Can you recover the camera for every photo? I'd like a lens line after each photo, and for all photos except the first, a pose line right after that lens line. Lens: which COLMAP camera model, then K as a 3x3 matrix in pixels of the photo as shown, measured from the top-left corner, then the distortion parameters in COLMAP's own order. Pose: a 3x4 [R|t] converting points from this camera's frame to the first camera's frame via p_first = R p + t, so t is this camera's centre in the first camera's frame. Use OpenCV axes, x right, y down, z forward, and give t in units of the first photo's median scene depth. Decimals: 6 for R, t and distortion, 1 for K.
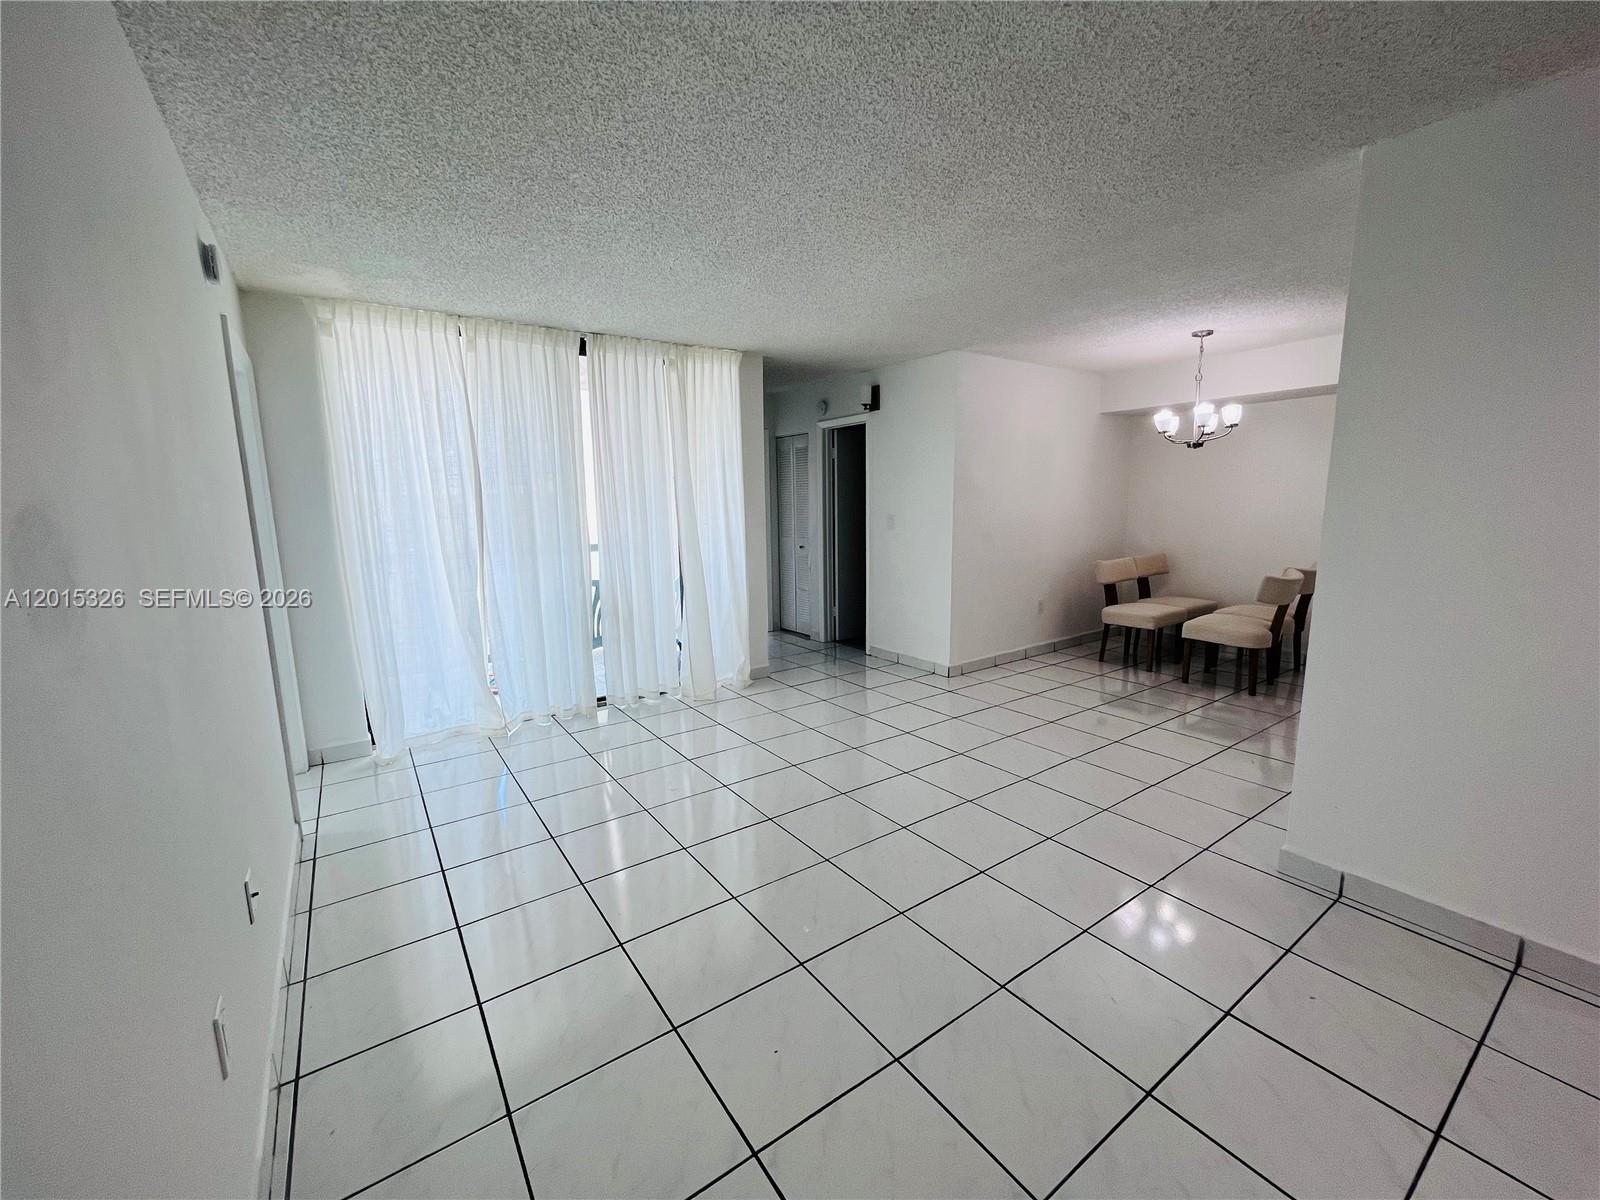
lens RADIAL K [[648.3, 0, 799.3], [0, 648.3, 601.7], [0, 0, 1]] dist [-0.002661, 0.000610]
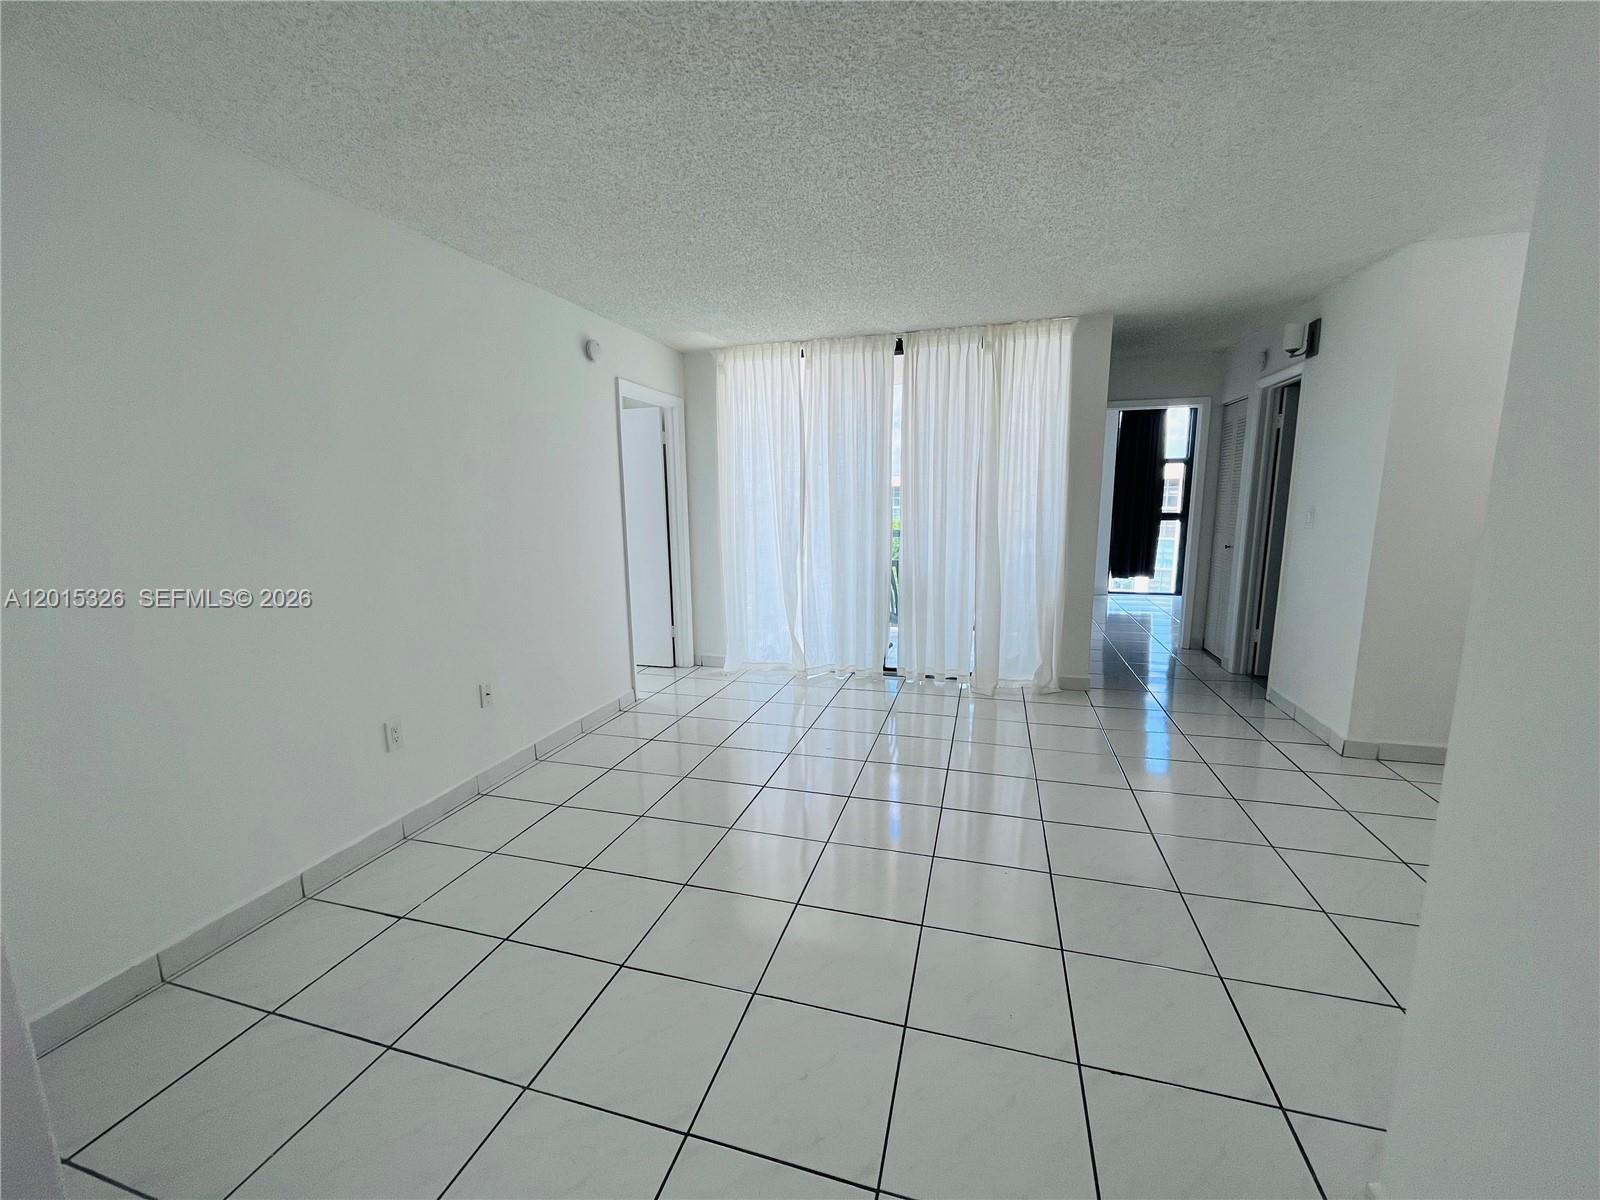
lens RADIAL K [[648.3, 0, 802.3], [0, 648.3, 600.6], [0, 0, 1]] dist [-0.002661, 0.000610]
pose [[0.623386, 0.133910, -0.770363, 0.440041], [-0.115745, 0.990175, 0.078457, -0.033965], [0.773300, 0.040257, 0.632761, 0.187662]]
